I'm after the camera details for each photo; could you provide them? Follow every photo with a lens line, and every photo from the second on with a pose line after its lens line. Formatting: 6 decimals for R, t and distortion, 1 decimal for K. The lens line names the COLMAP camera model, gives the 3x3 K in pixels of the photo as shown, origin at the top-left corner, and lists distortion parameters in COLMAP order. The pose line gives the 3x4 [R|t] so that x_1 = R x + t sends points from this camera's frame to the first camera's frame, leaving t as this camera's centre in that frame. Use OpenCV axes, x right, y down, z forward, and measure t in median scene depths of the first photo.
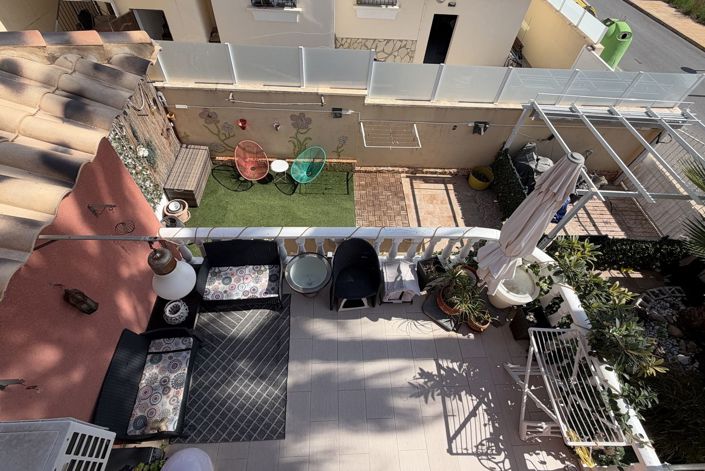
lens RADIAL K [[329.2, 0, 354.2], [0, 329.2, 203.9], [0, 0, 1]] dist [0.000363, -0.001682]
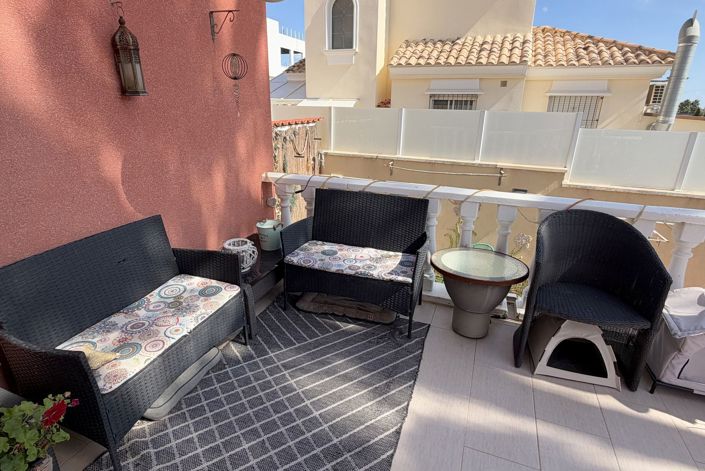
lens RADIAL K [[364.7, 0, 350.1], [0, 364.7, 234.6], [0, 0, 1]] dist [-0.027797, 0.009646]
pose [[0.907576, 0.088606, -0.410433, -0.070023], [-0.289526, 0.840005, -0.458874, 0.361961], [0.304106, 0.535294, 0.788022, 0.363994]]
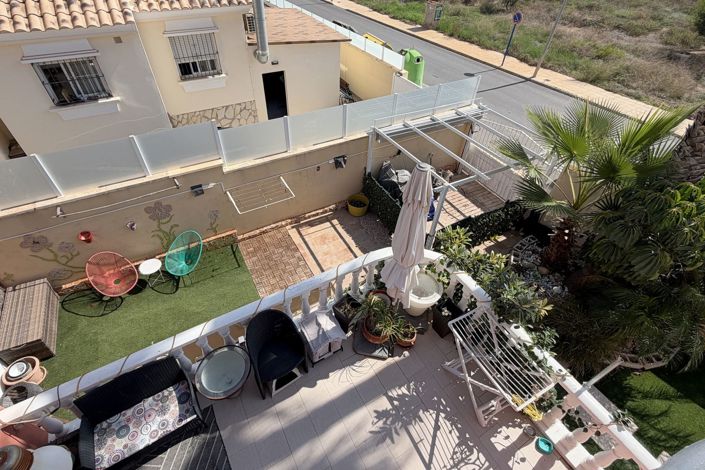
lens RADIAL K [[329.2, 0, 349.0], [0, 329.2, 211.7], [0, 0, 1]] dist [0.000363, -0.001682]
pose [[0.887247, -0.329154, 0.323188, 0.010007], [0.366162, 0.928652, -0.059429, -0.008803], [-0.280568, 0.171067, 0.944467, 0.007833]]
